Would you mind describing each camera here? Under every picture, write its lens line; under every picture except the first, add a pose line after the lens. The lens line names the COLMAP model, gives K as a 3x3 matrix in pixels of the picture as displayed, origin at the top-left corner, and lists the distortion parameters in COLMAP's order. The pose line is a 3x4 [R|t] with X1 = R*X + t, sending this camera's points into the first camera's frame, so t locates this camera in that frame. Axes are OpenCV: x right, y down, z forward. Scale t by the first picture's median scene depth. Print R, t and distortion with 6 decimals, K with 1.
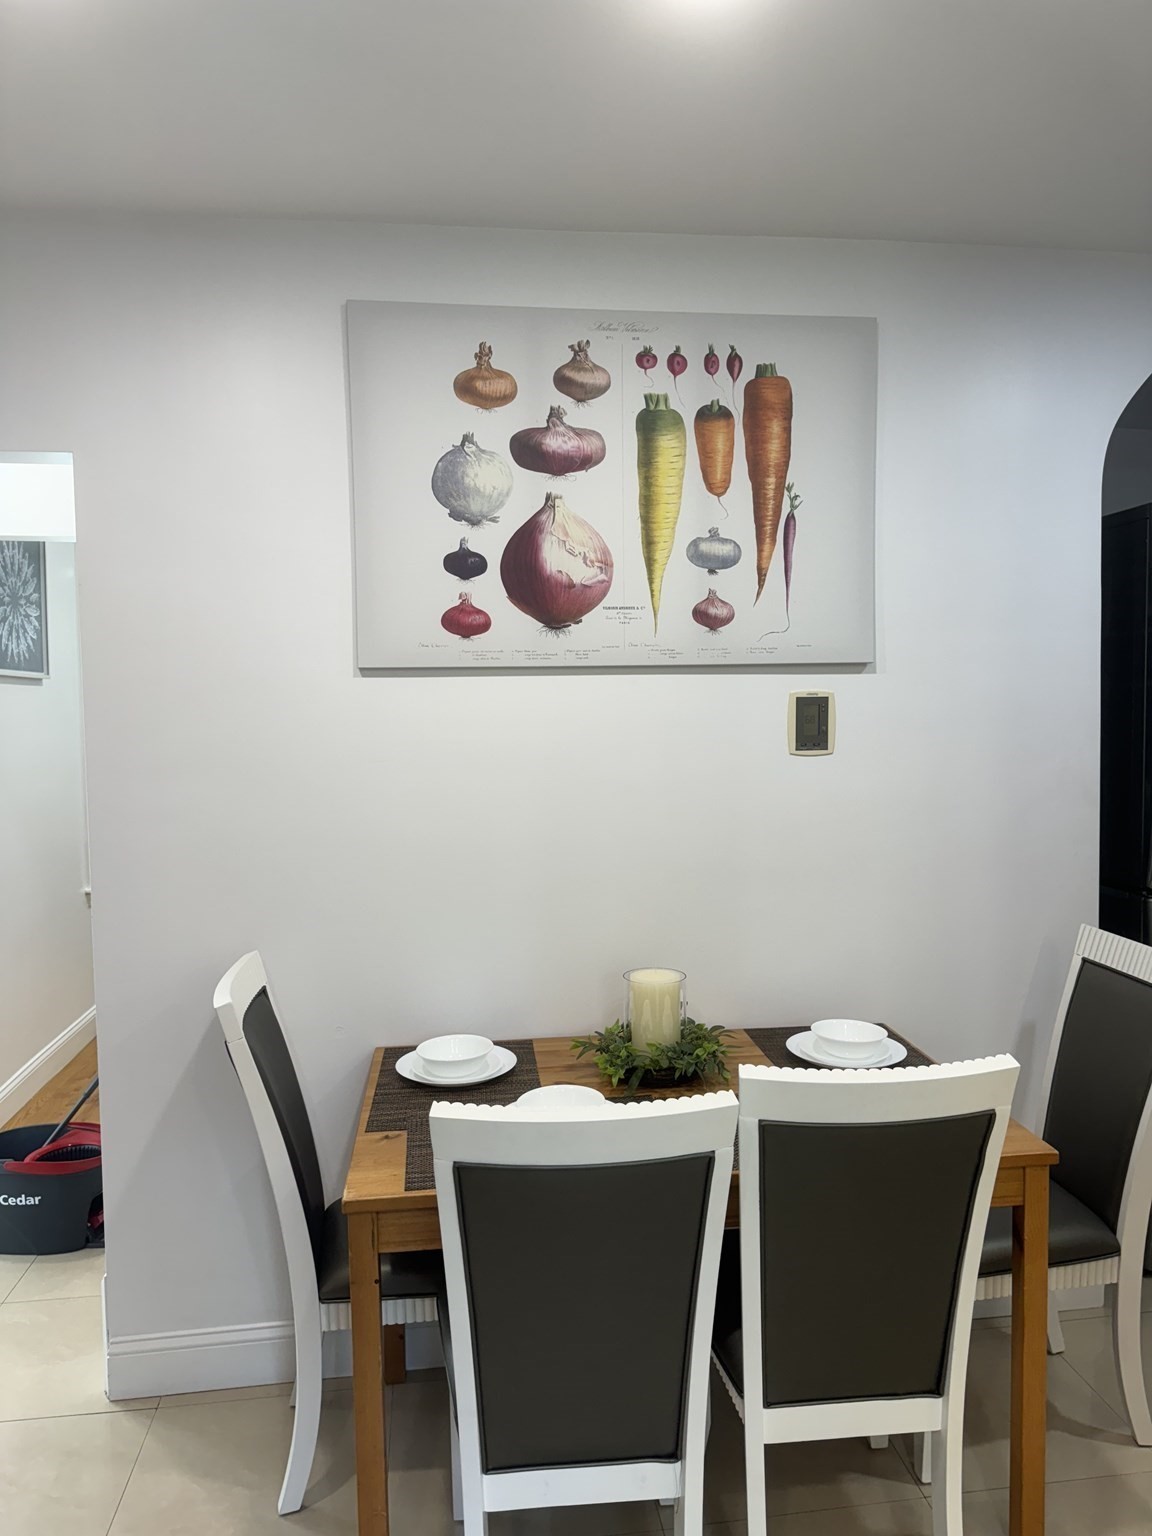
lens RADIAL K [[1080.8, 0, 569.0], [0, 1080.8, 769.1], [0, 0, 1]] dist [0.084259, -0.128698]
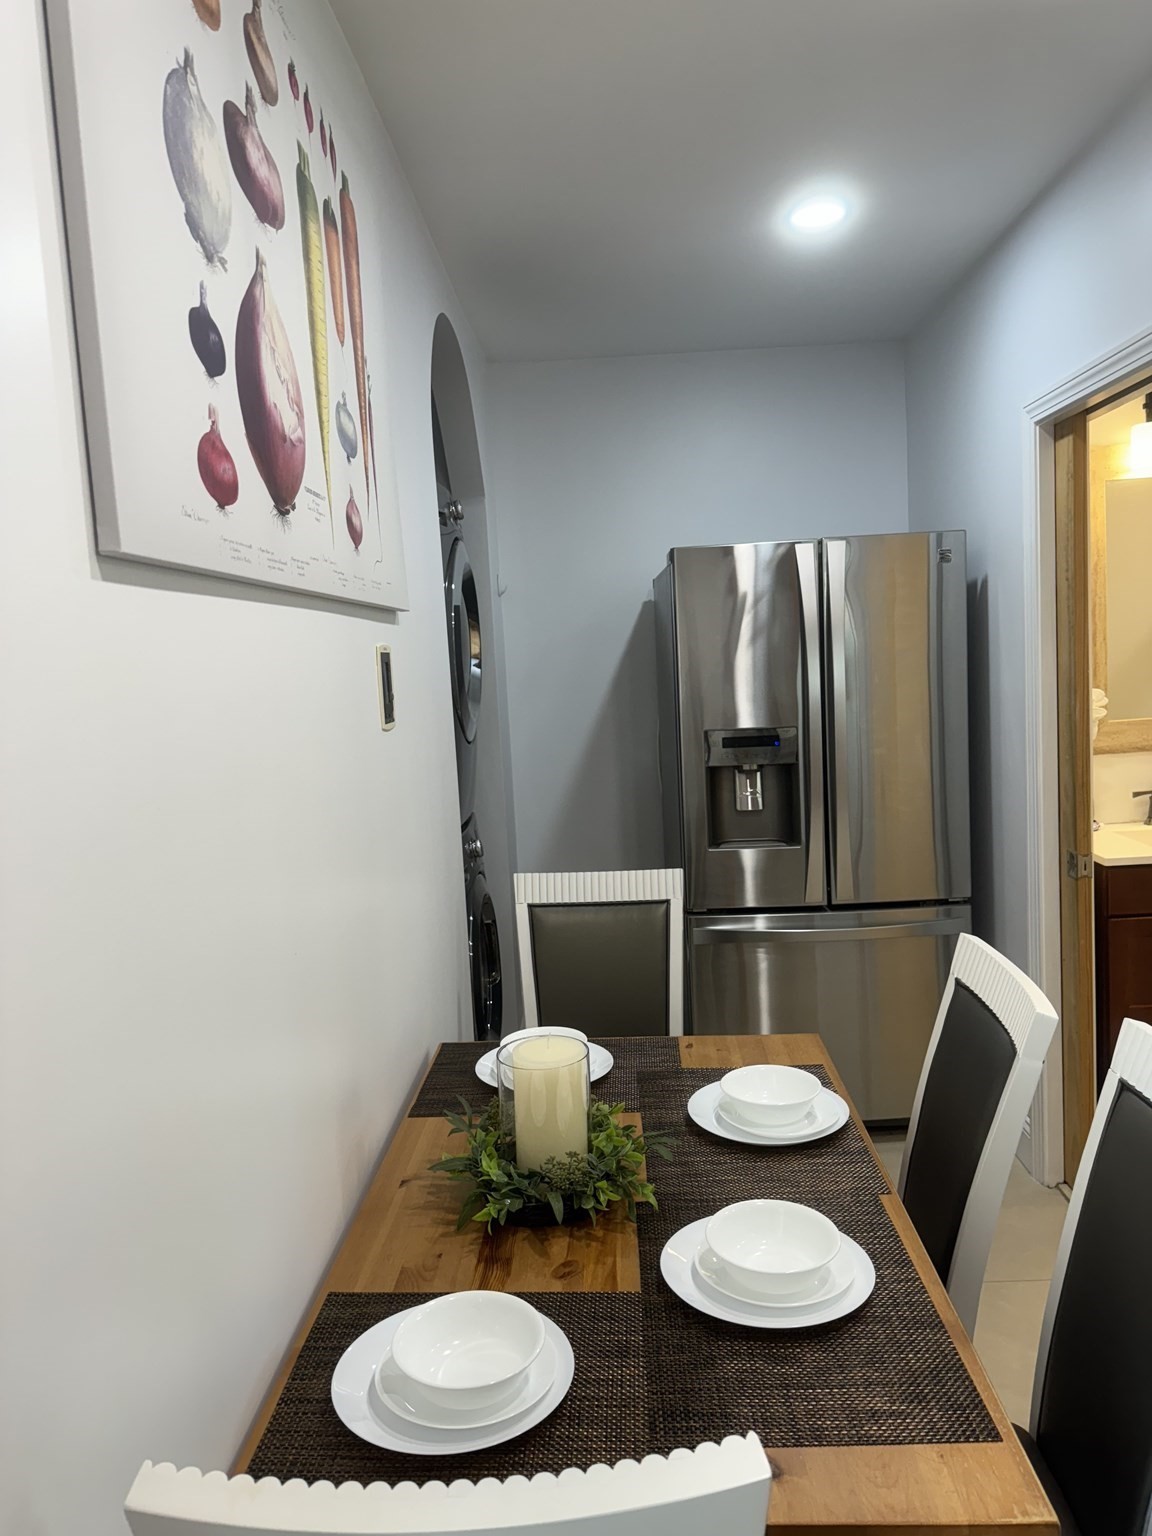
lens RADIAL K [[1080.8, 0, 569.0], [0, 1080.8, 769.1], [0, 0, 1]] dist [0.084259, -0.128698]
pose [[0.162078, -0.100489, 0.981648, -0.524272], [0.126285, 0.988733, 0.080364, -0.031839], [-0.978664, 0.110943, 0.172942, 0.785794]]
